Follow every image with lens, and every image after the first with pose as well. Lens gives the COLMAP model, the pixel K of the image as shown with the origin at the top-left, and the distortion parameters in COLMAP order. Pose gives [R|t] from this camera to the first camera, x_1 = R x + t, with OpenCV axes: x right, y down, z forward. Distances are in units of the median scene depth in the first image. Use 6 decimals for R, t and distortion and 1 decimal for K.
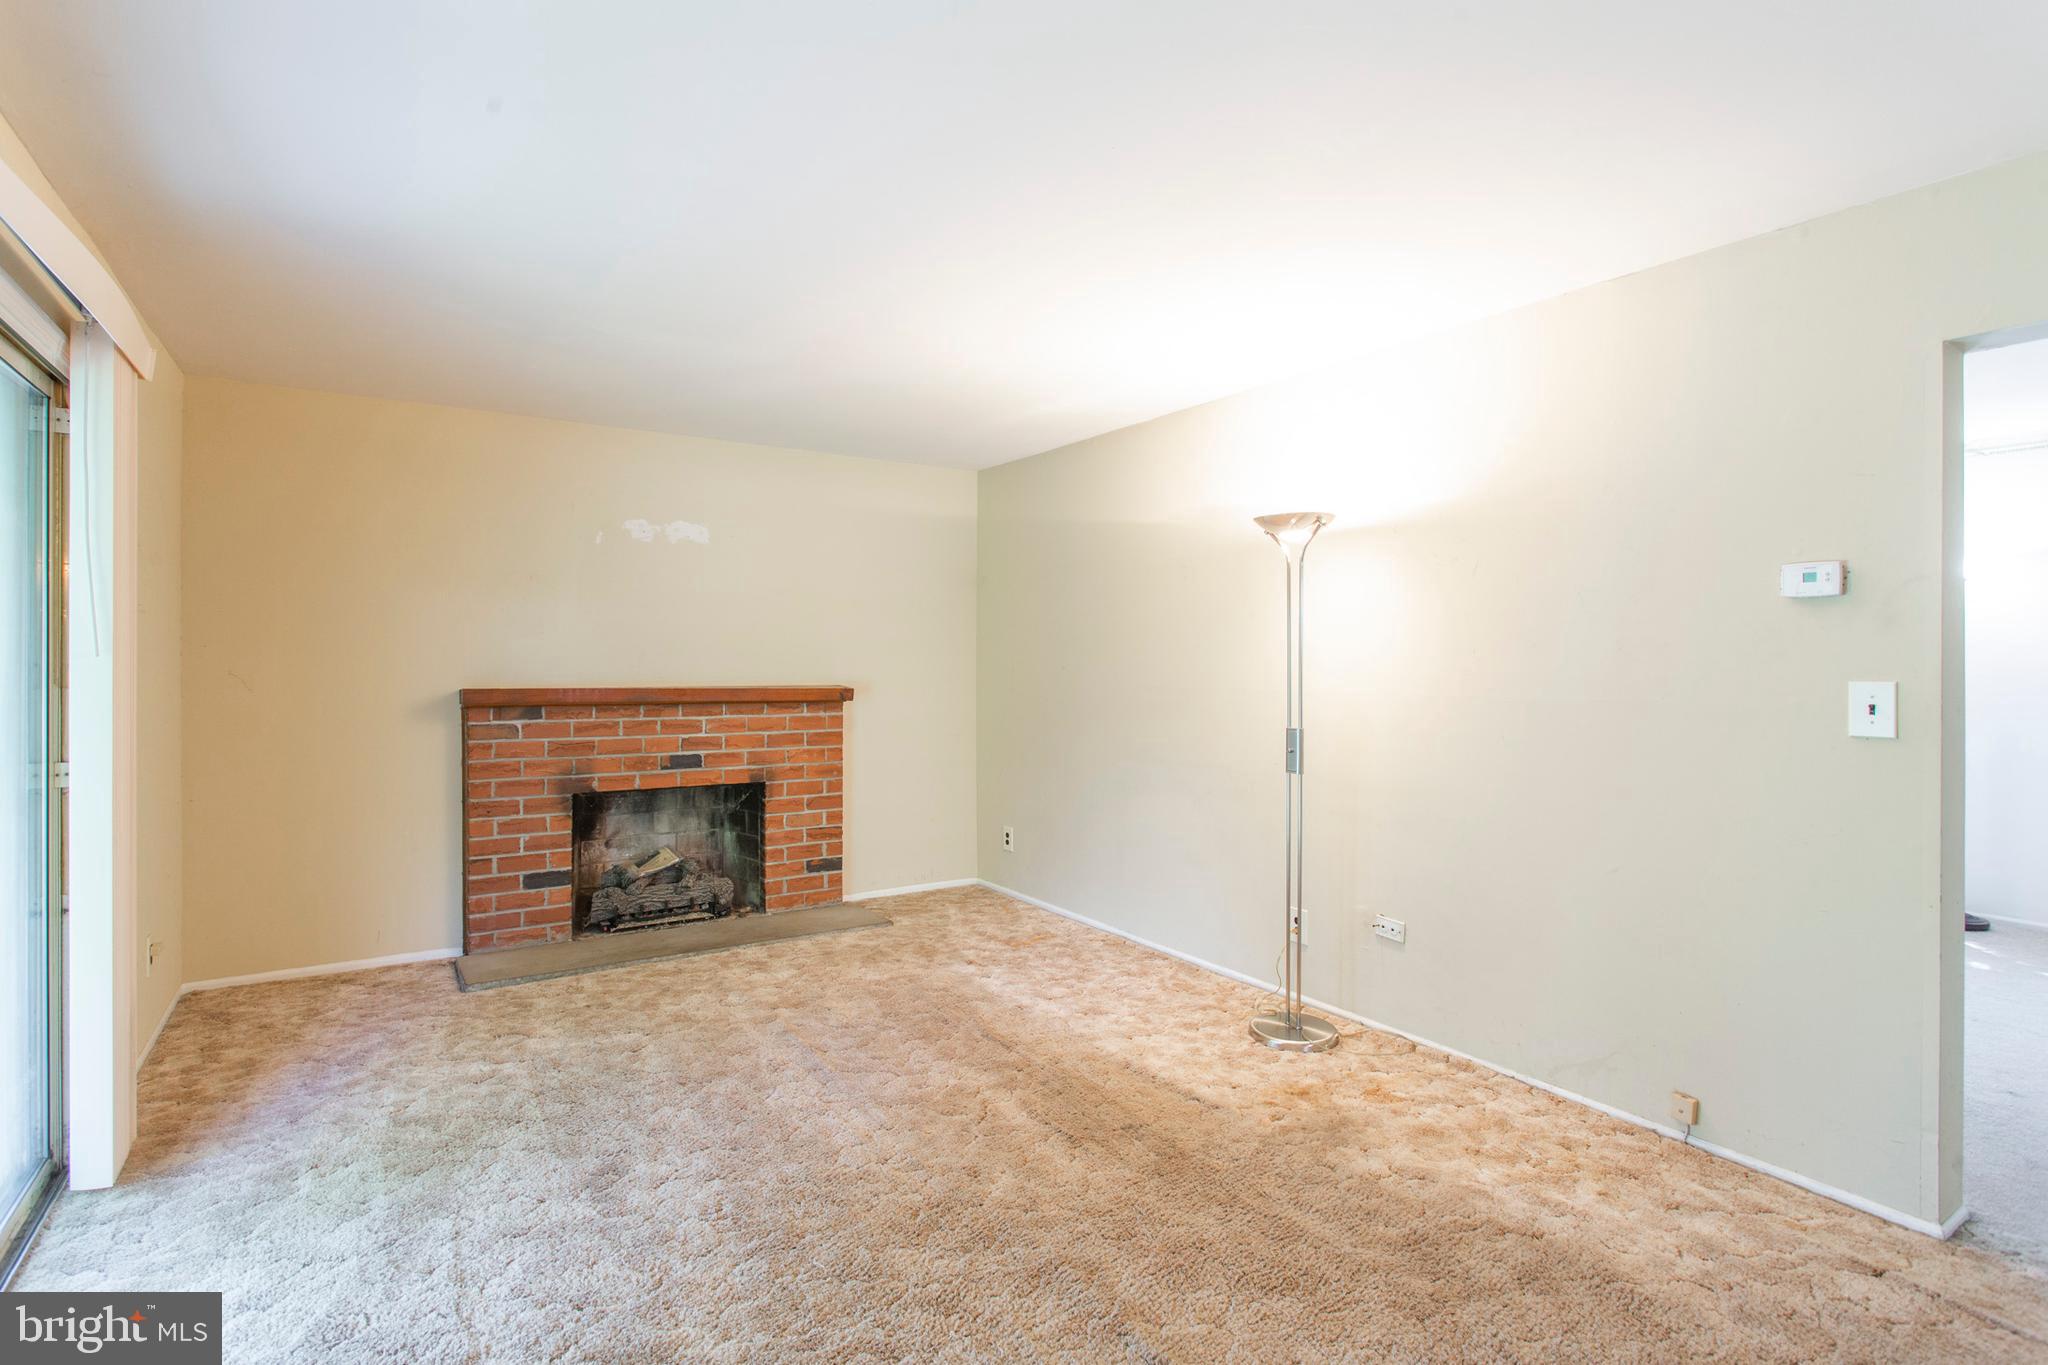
lens RADIAL K [[995.6, 0, 1001.8], [0, 995.6, 669.8], [0, 0, 1]] dist [-0.006275, 0.003548]
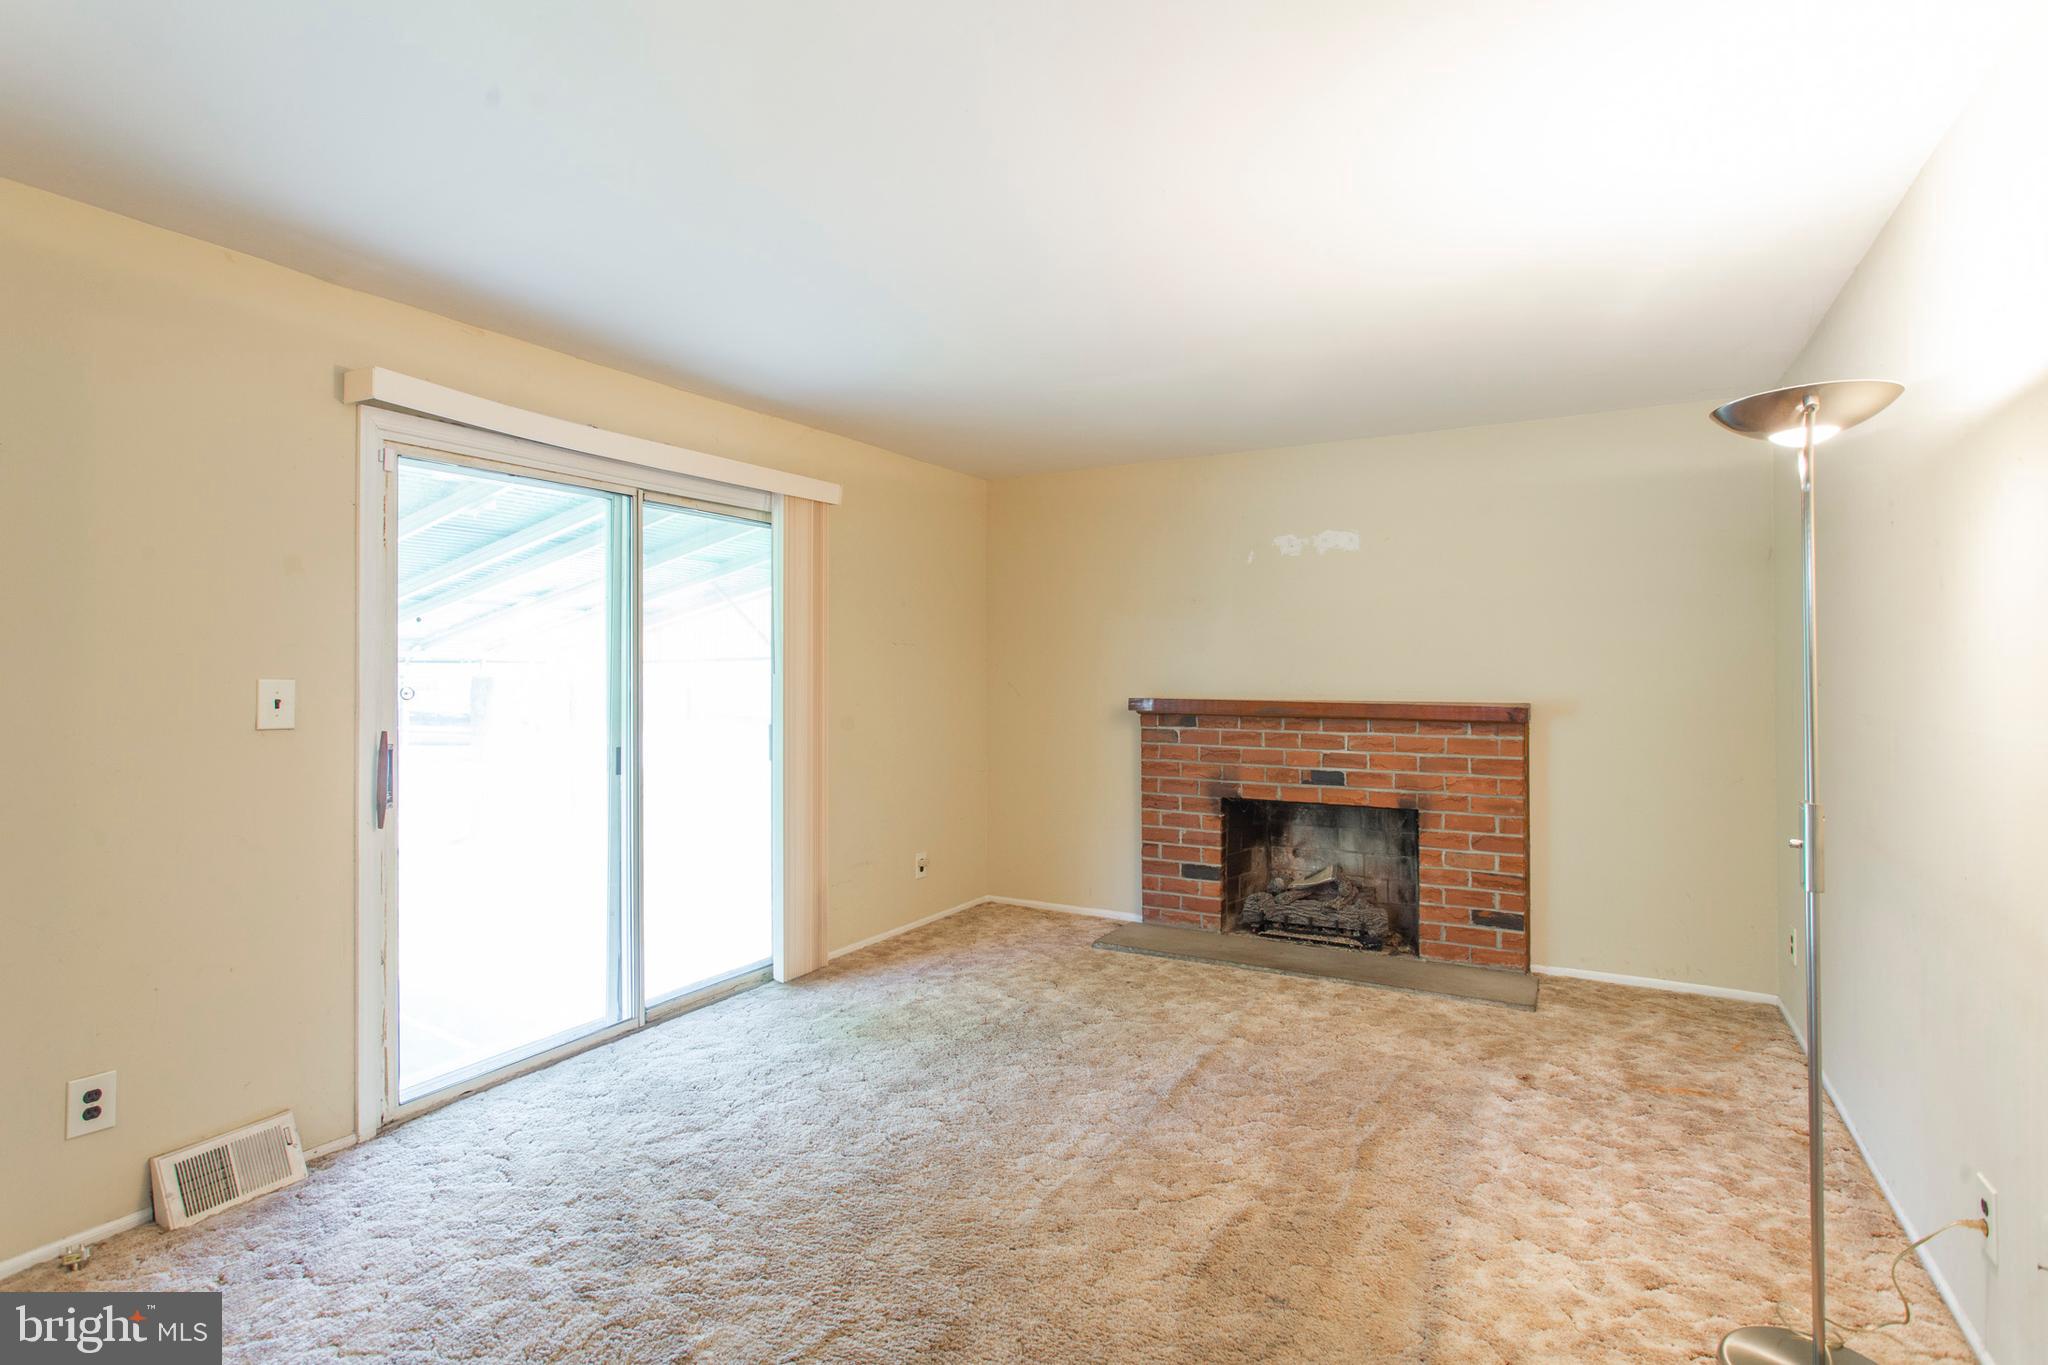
lens RADIAL K [[995.6, 0, 978.9], [0, 995.6, 668.7], [0, 0, 1]] dist [-0.006275, 0.003548]
pose [[0.443875, -0.008694, -0.896047, 0.435253], [-0.000898, 0.999948, -0.010147, -0.004505], [0.896088, 0.005309, 0.443844, 0.287771]]
